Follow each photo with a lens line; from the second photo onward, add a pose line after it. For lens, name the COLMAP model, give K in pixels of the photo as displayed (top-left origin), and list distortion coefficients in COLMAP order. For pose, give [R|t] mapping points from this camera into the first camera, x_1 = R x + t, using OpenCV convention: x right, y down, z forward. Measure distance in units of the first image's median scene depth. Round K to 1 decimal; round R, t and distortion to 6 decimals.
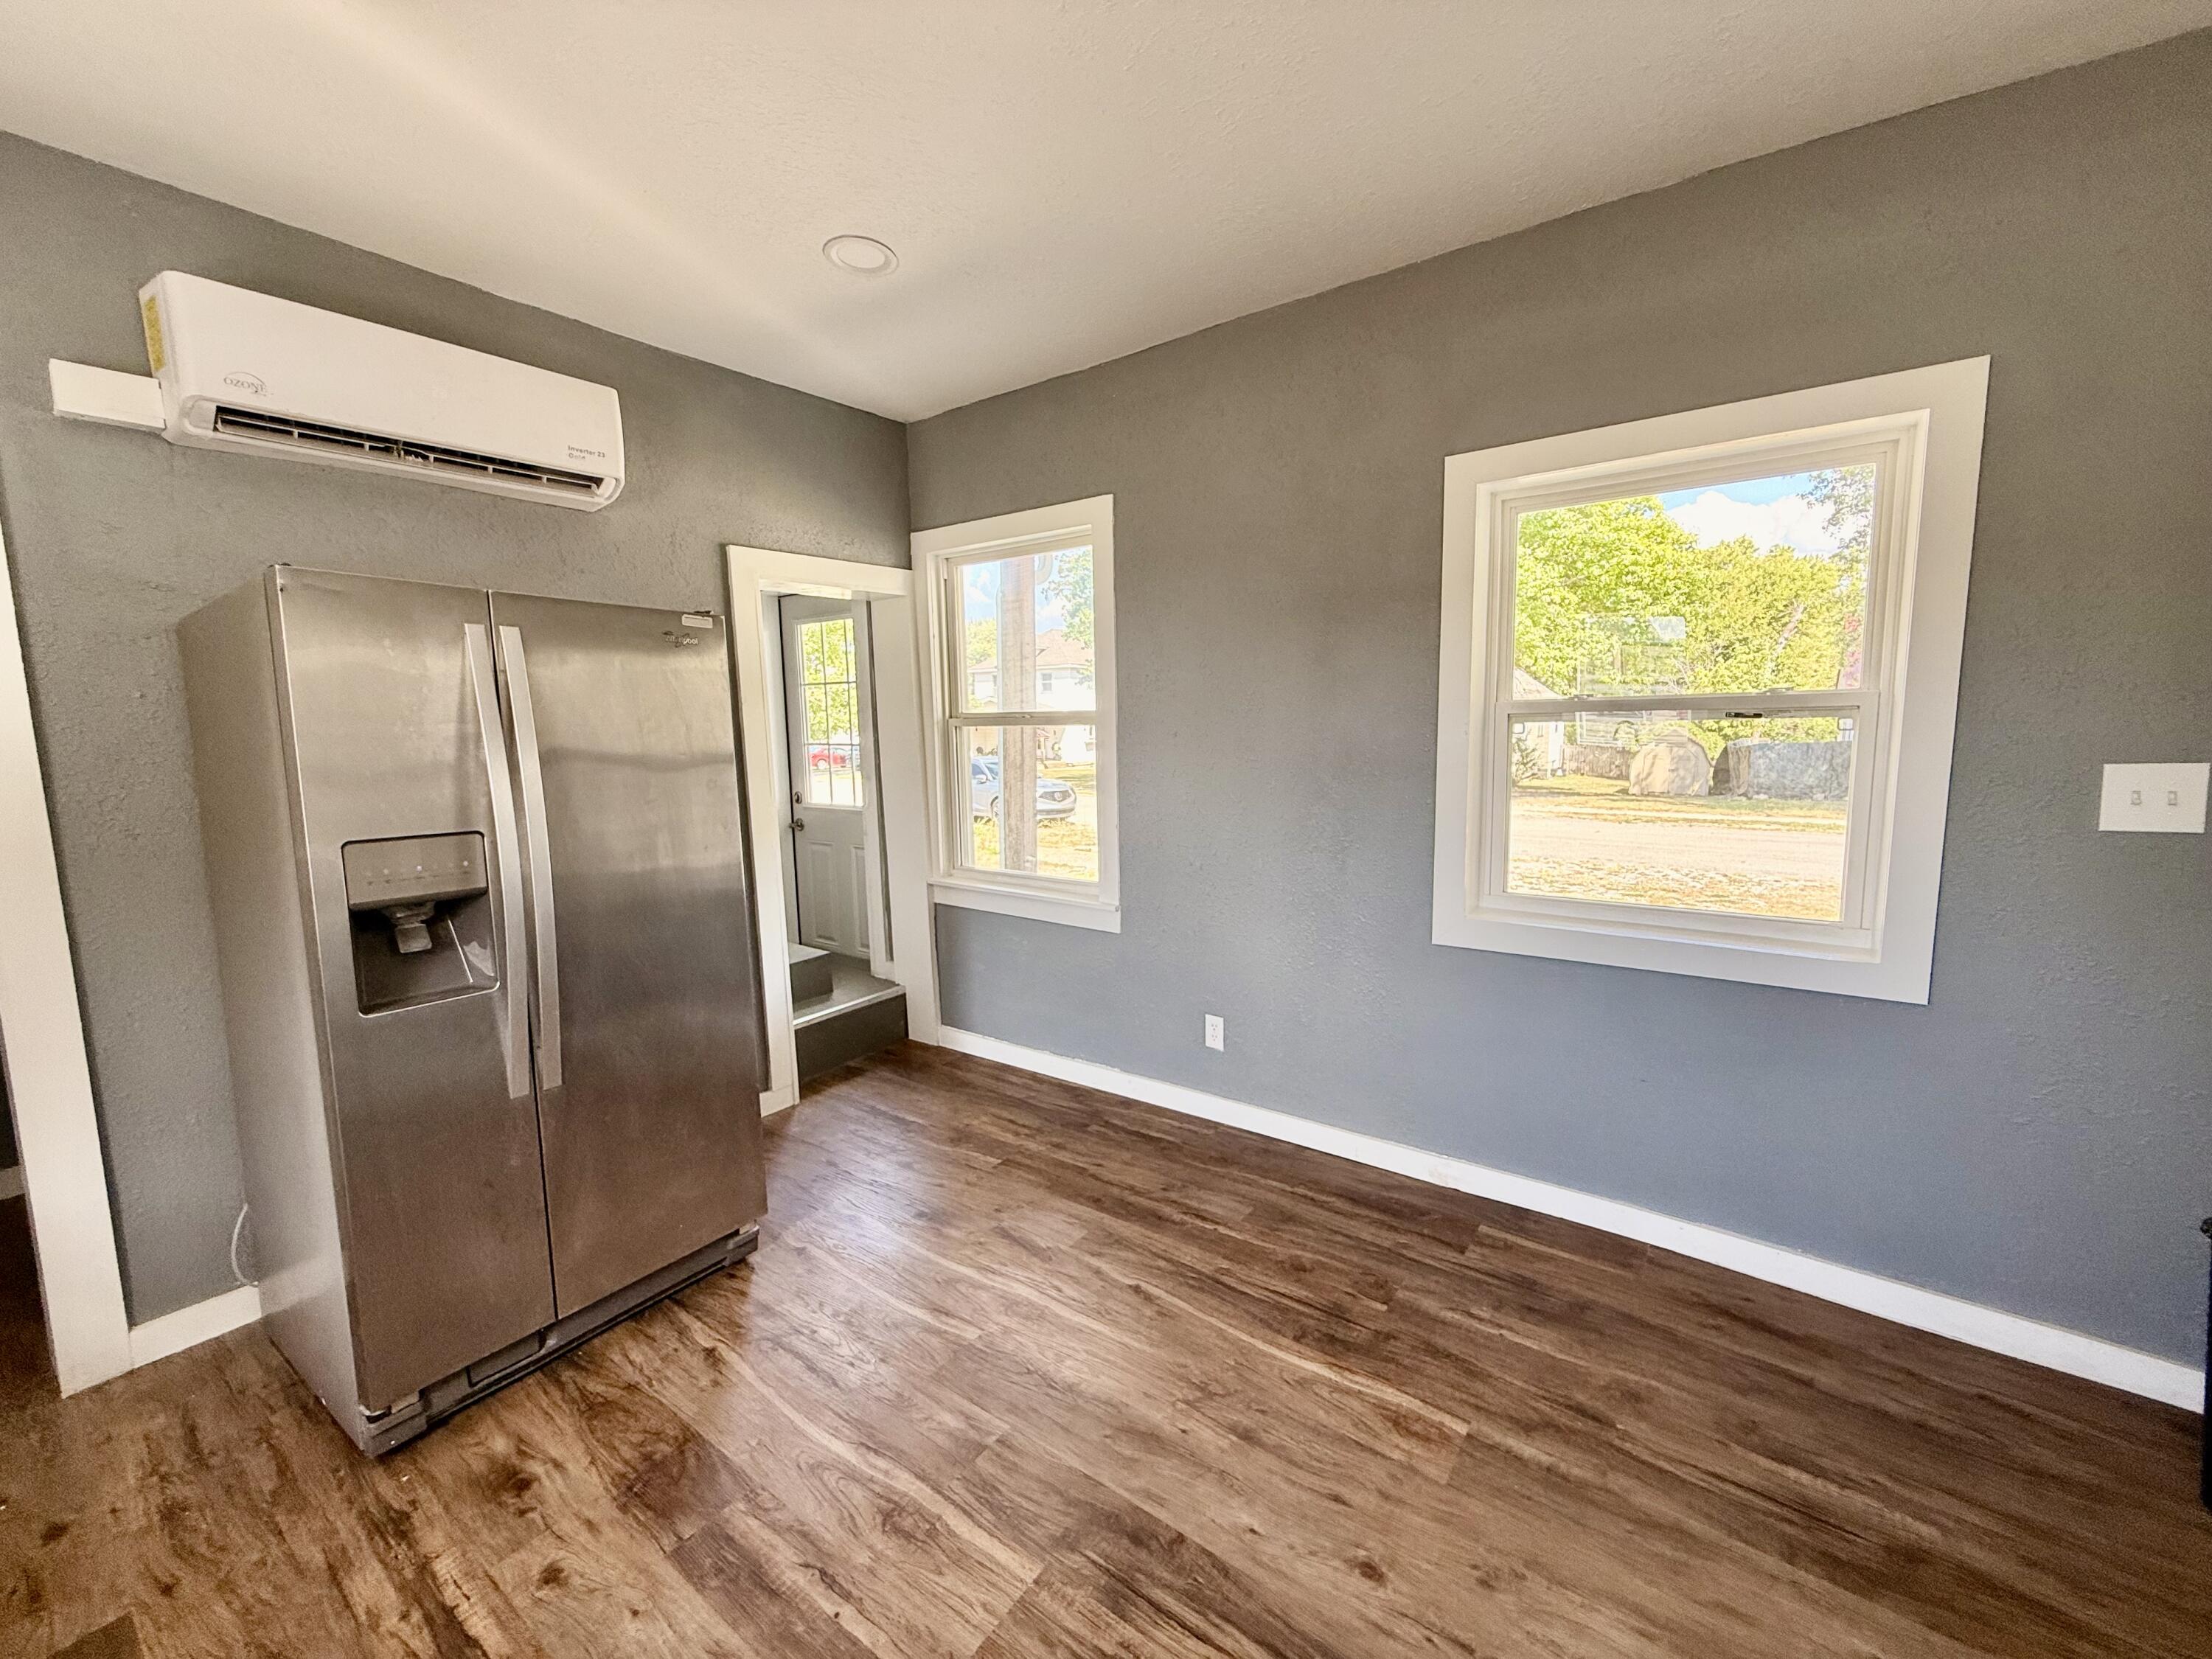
lens RADIAL K [[882.5, 0, 1098.4], [0, 882.5, 824.3], [0, 0, 1]] dist [-0.000585, 0.000045]
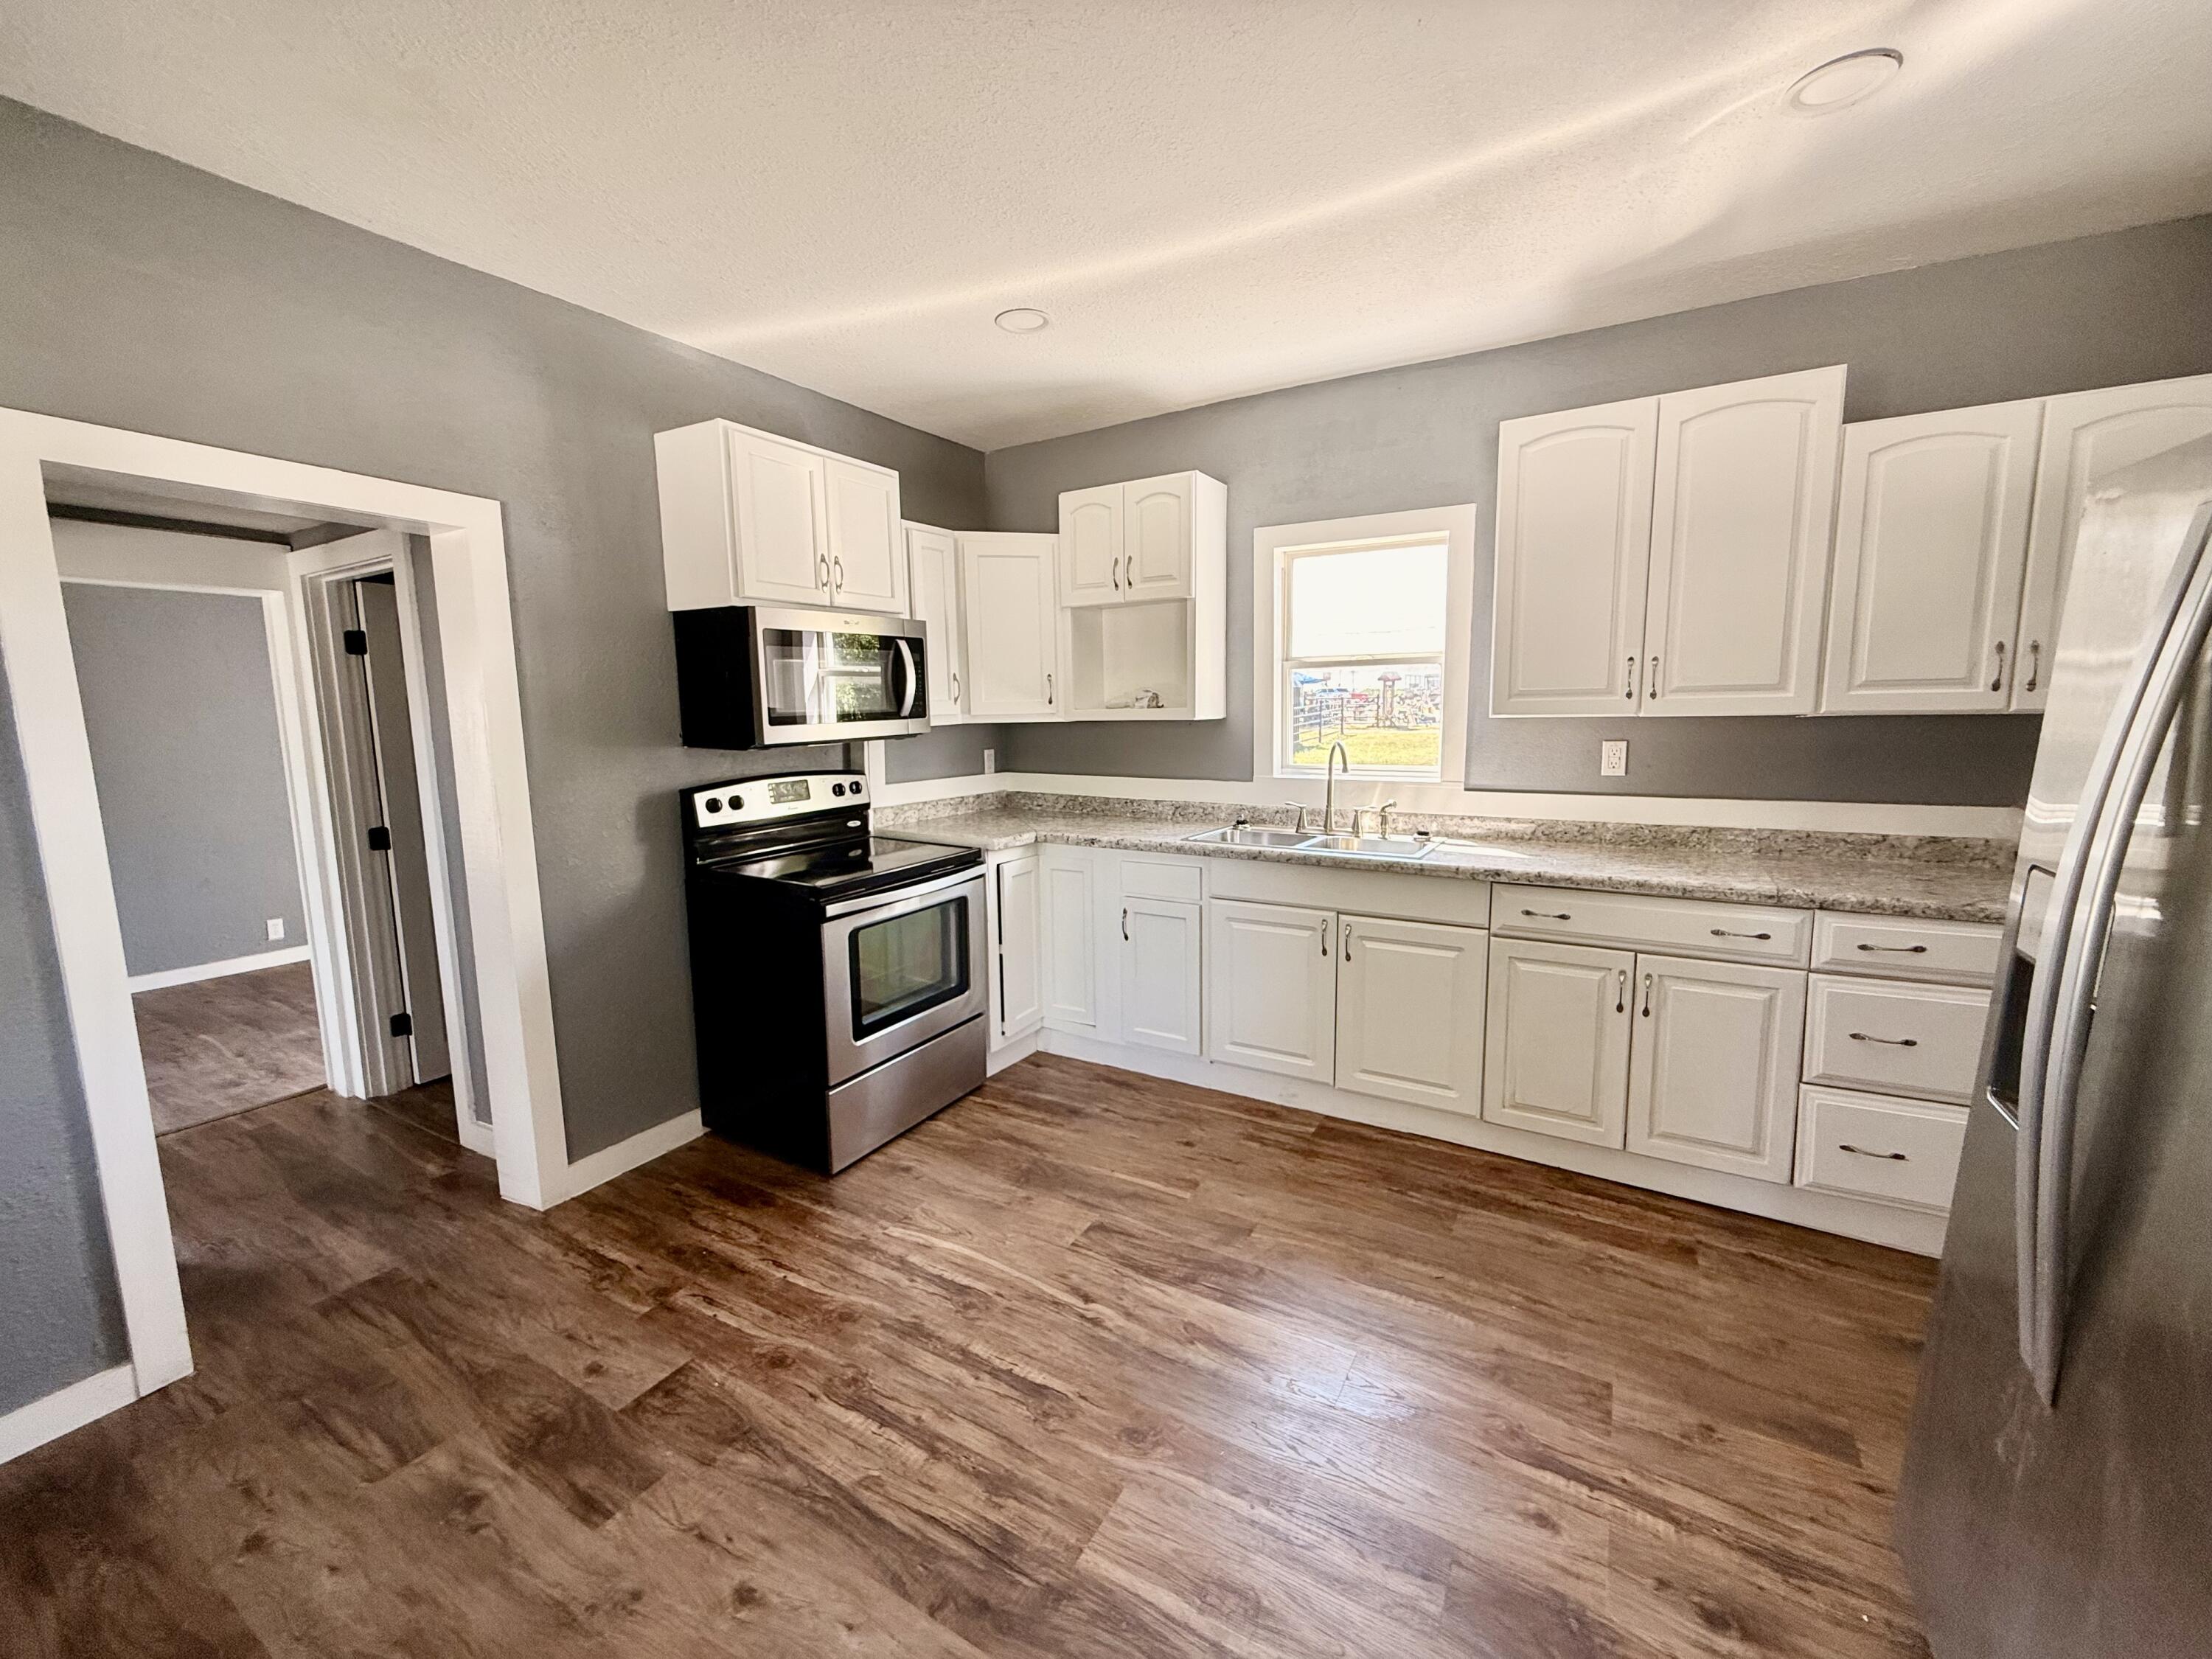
lens RADIAL K [[882.5, 0, 1098.4], [0, 882.5, 824.3], [0, 0, 1]] dist [-0.000585, 0.000045]
pose [[-0.994641, 0.045164, -0.093004, -0.030545], [0.021067, 0.969202, 0.245363, -0.211131], [0.101222, 0.242089, -0.964960, 1.666733]]
